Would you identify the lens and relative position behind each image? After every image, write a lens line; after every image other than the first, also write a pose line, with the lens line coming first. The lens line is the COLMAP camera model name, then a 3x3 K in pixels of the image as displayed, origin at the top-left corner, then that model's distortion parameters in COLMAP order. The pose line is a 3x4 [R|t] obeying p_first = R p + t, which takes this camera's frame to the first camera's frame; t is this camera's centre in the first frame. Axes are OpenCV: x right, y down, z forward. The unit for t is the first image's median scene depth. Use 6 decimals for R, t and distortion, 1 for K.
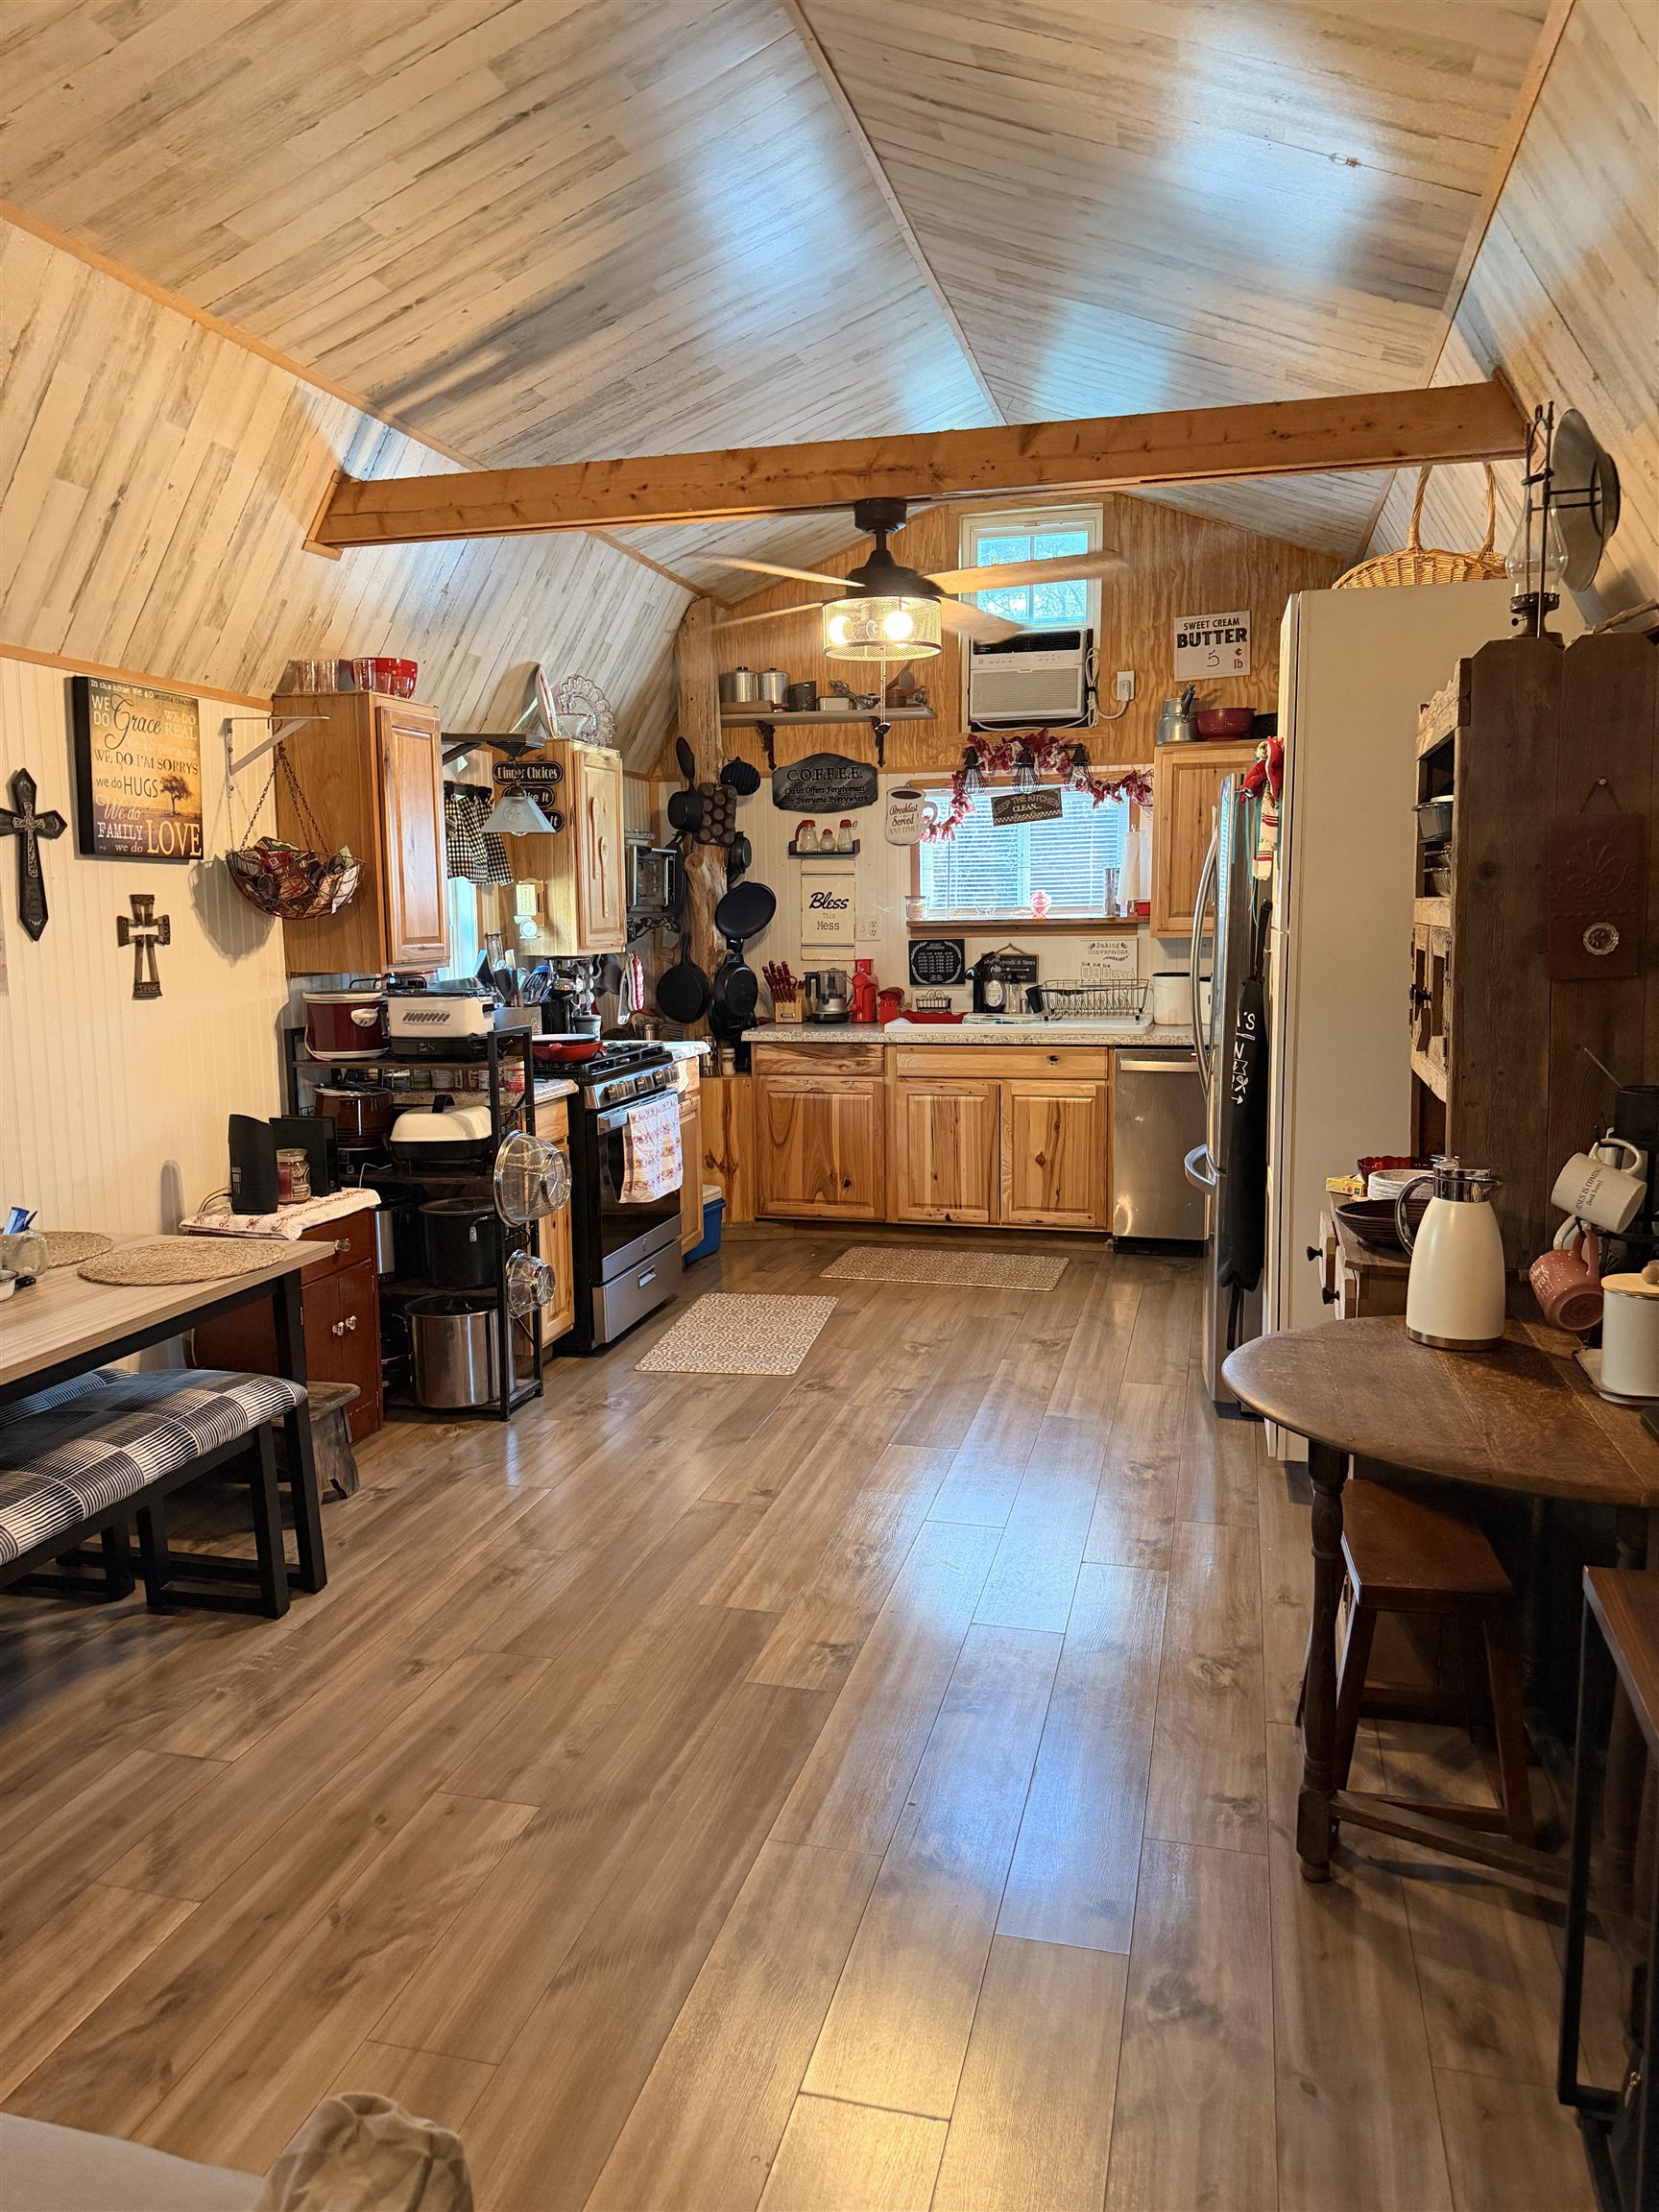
lens RADIAL K [[1545.6, 0, 852.5], [0, 1545.6, 1105.4], [0, 0, 1]] dist [0.046046, -0.054944]
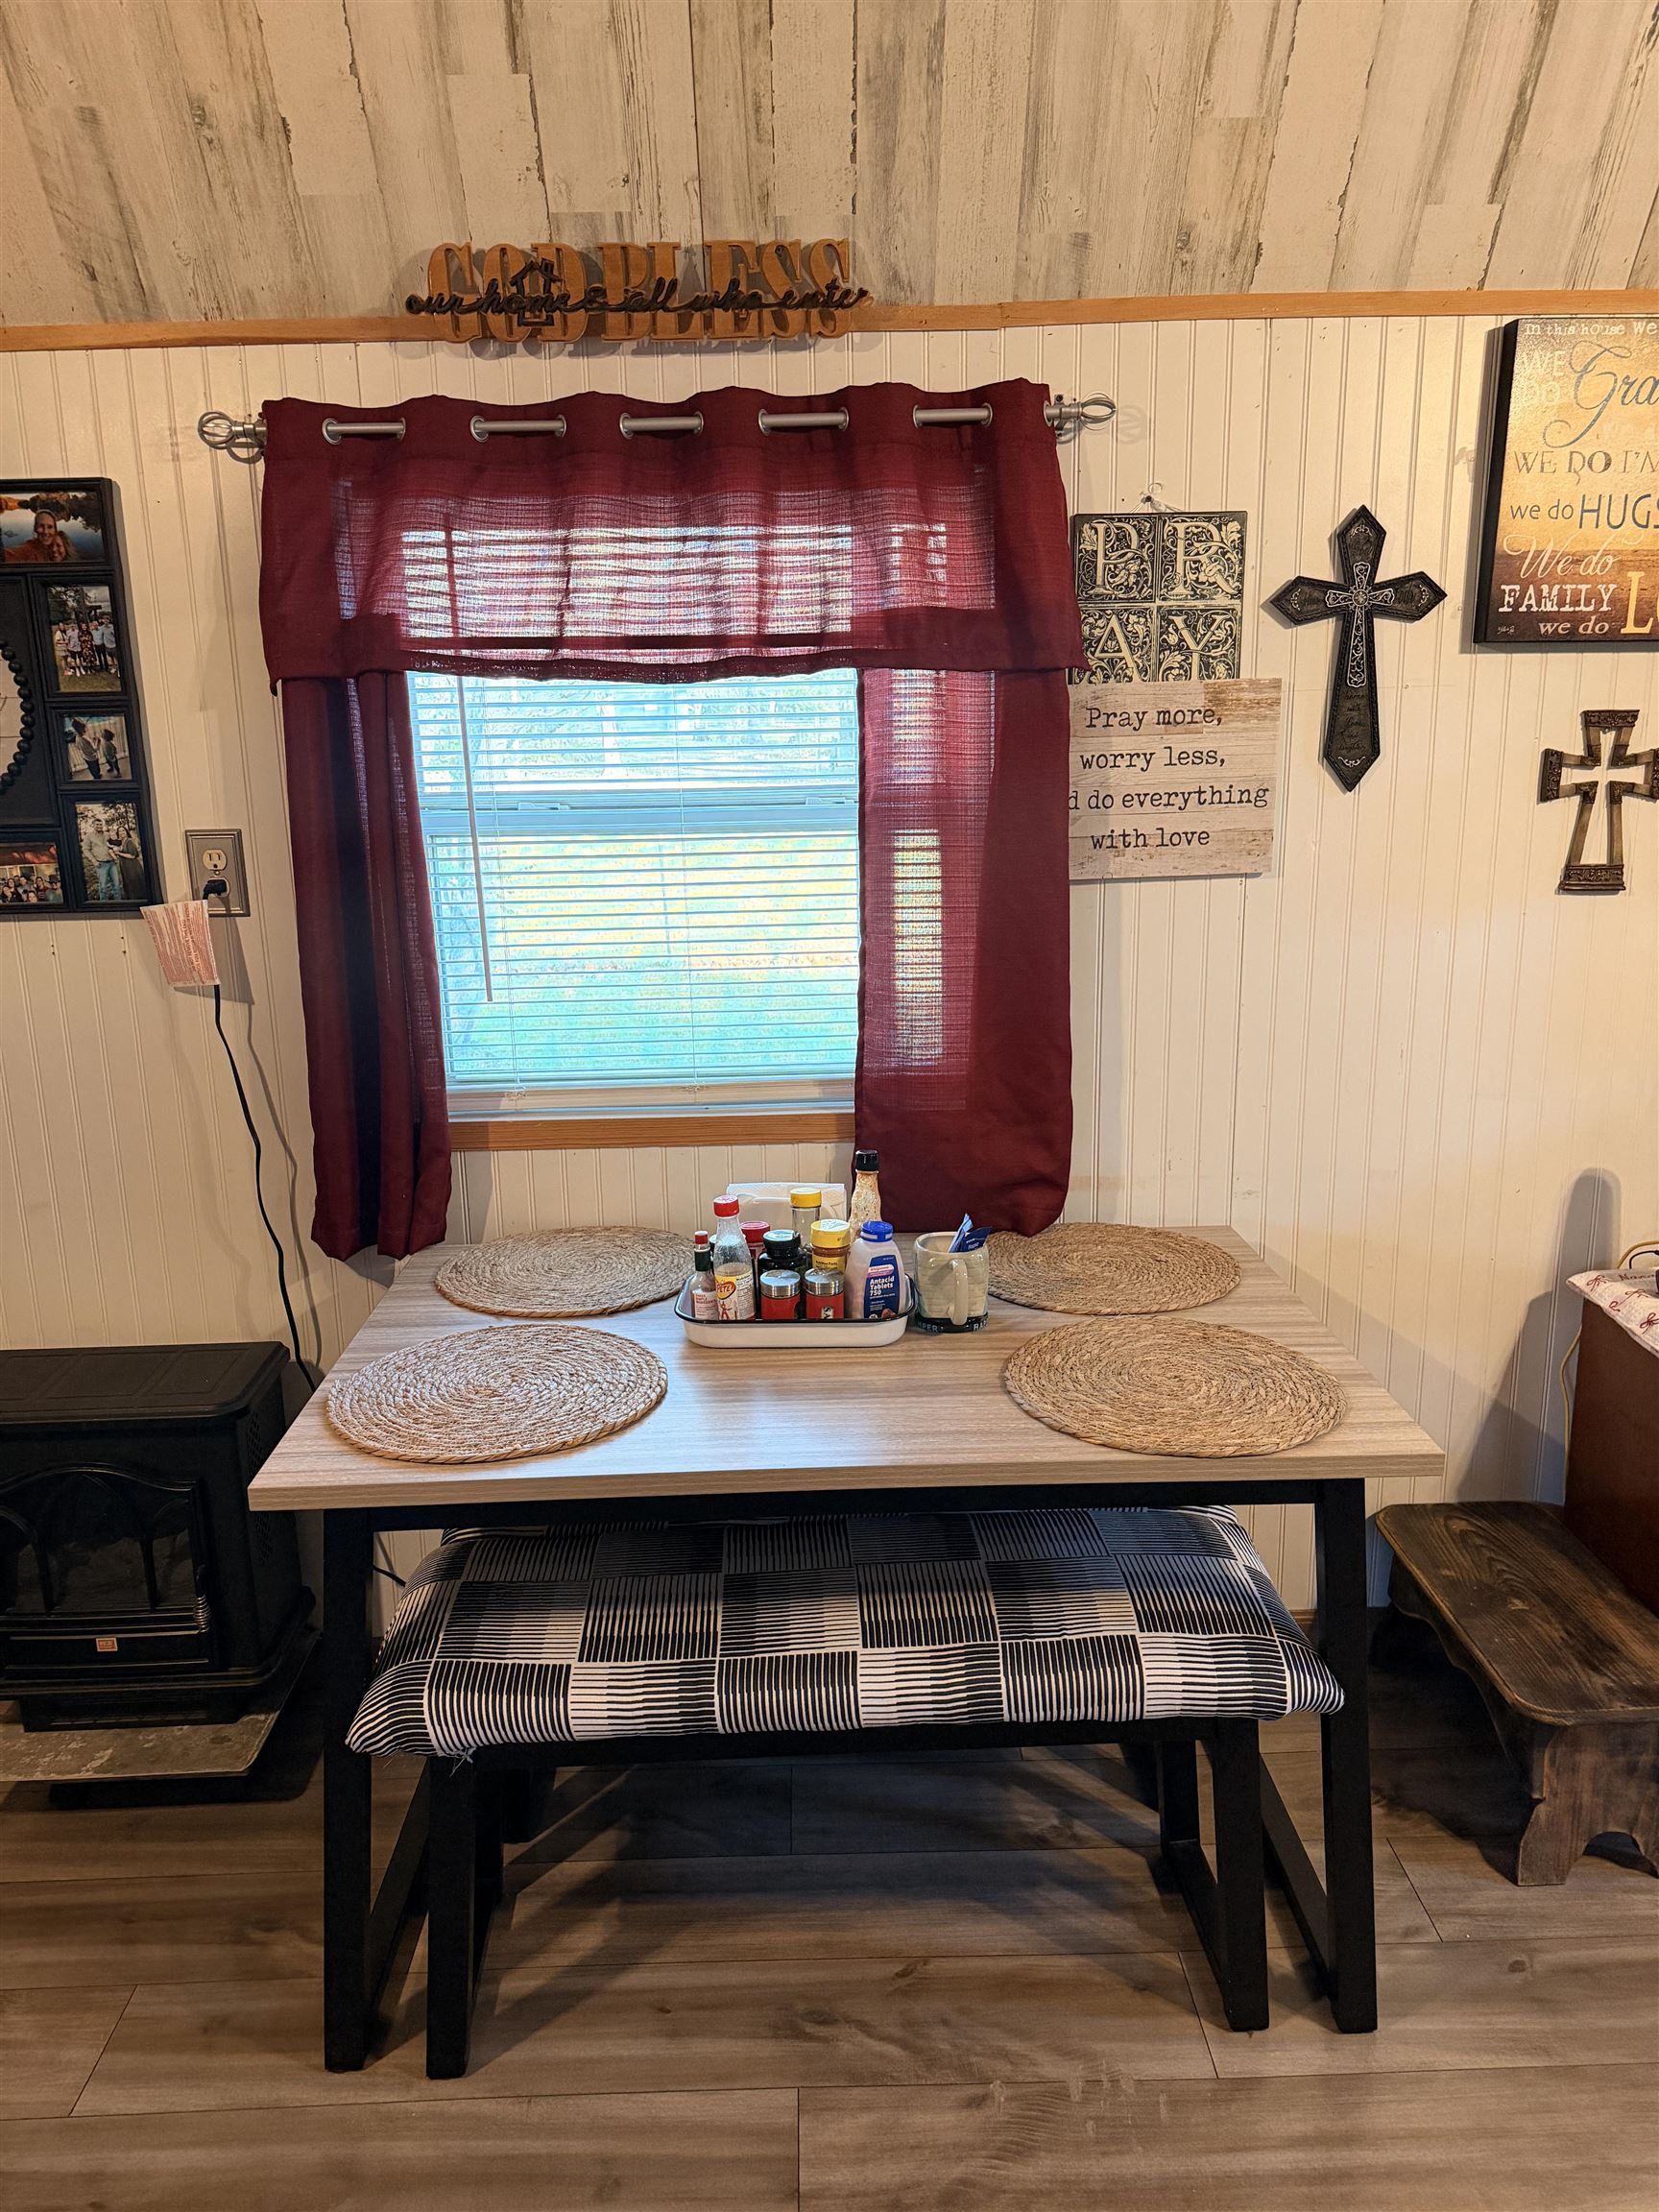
lens RADIAL K [[1545.6, 0, 830.9], [0, 1545.6, 1110.9], [0, 0, 1]] dist [0.046046, -0.054944]
pose [[0.252566, 0.232893, -0.939133, 0.040092], [-0.107334, 0.971354, 0.212018, -0.082496], [0.961608, 0.047252, 0.270328, 0.574315]]
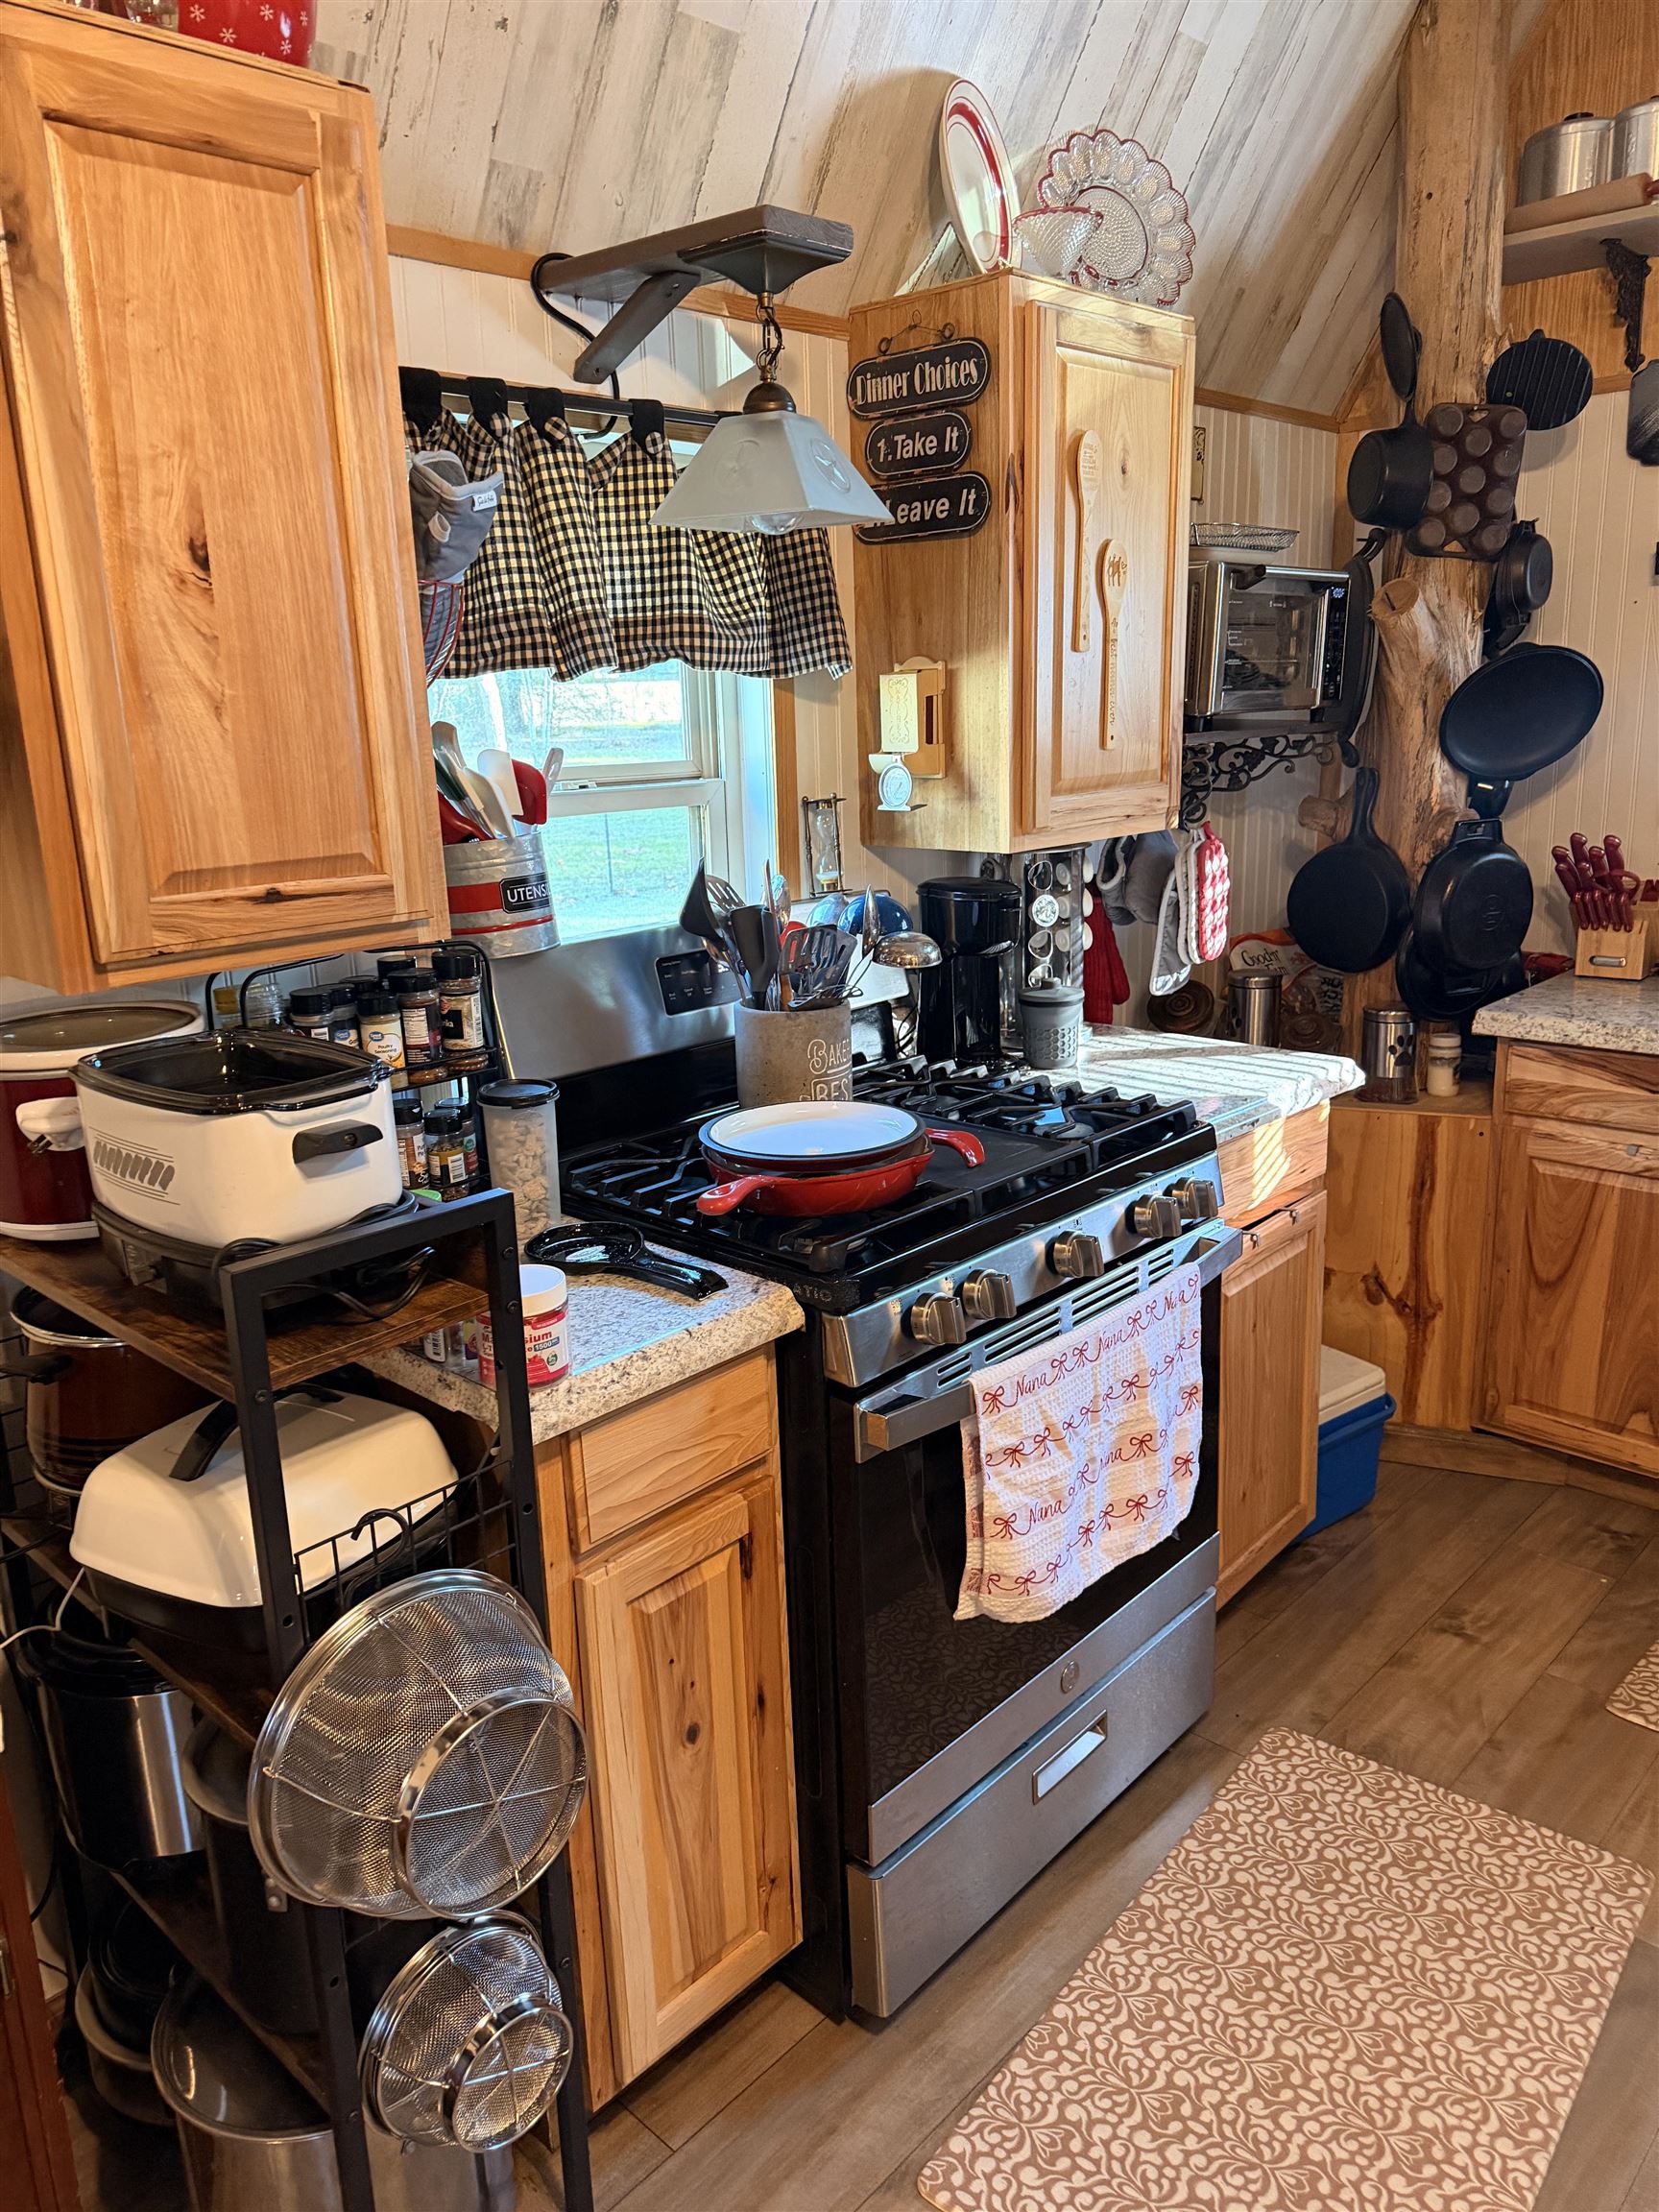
lens RADIAL K [[1545.6, 0, 844.6], [0, 1545.6, 1088.2], [0, 0, 1]] dist [0.046046, -0.054944]
pose [[0.867554, 0.102007, -0.486770, -0.020944], [-0.039747, 0.989830, 0.136588, -0.132835], [0.495752, -0.099150, 0.862786, 0.934962]]
